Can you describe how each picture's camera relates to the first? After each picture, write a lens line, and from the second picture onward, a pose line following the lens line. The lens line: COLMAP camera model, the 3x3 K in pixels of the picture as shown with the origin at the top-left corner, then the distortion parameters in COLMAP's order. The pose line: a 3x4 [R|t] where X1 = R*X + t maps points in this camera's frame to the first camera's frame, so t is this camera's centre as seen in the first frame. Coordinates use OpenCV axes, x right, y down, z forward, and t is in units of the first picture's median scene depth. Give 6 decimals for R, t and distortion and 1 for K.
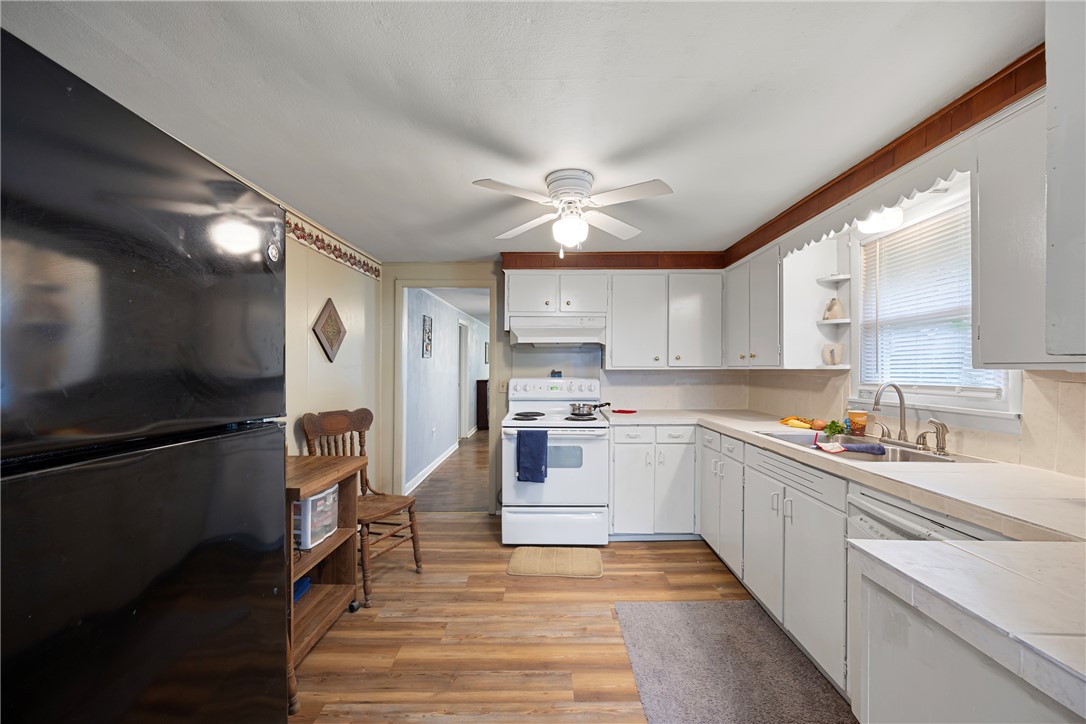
lens RADIAL K [[438.1, 0, 548.7], [0, 438.1, 365.4], [0, 0, 1]] dist [-0.004248, -0.000501]
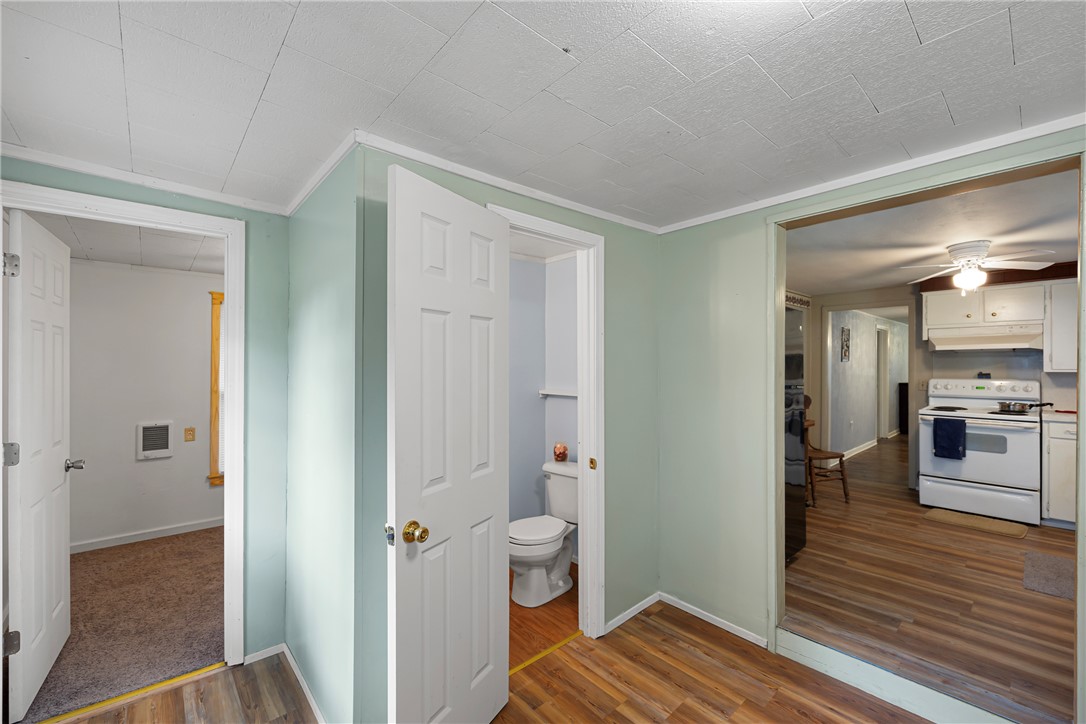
lens RADIAL K [[438.1, 0, 543.8], [0, 438.1, 363.0], [0, 0, 1]] dist [-0.004248, -0.000501]
pose [[0.659694, -0.007615, -0.751496, 0.128884], [-0.001142, 0.999937, -0.011135, 0.000725], [0.751534, 0.008204, 0.659644, -0.675779]]
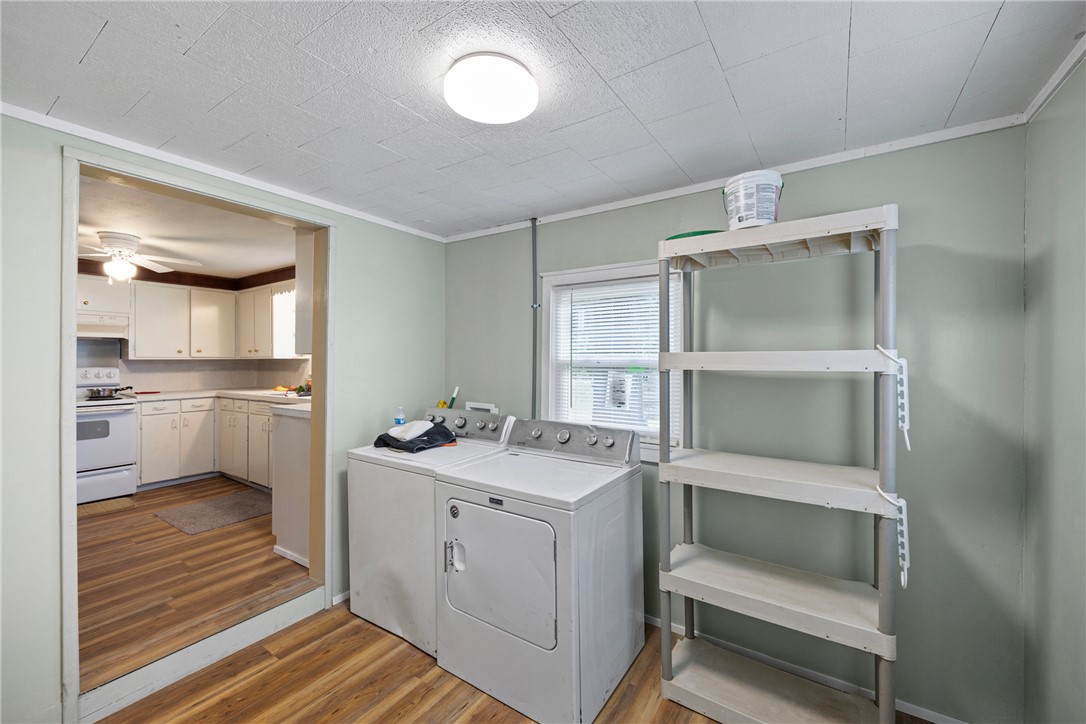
lens RADIAL K [[438.1, 0, 543.8], [0, 438.1, 361.3], [0, 0, 1]] dist [-0.004248, -0.000501]
pose [[0.561532, -0.006167, 0.827432, -0.240404], [-0.001193, 0.999965, 0.008262, 0.003135], [-0.827454, -0.005626, 0.561506, -0.690263]]
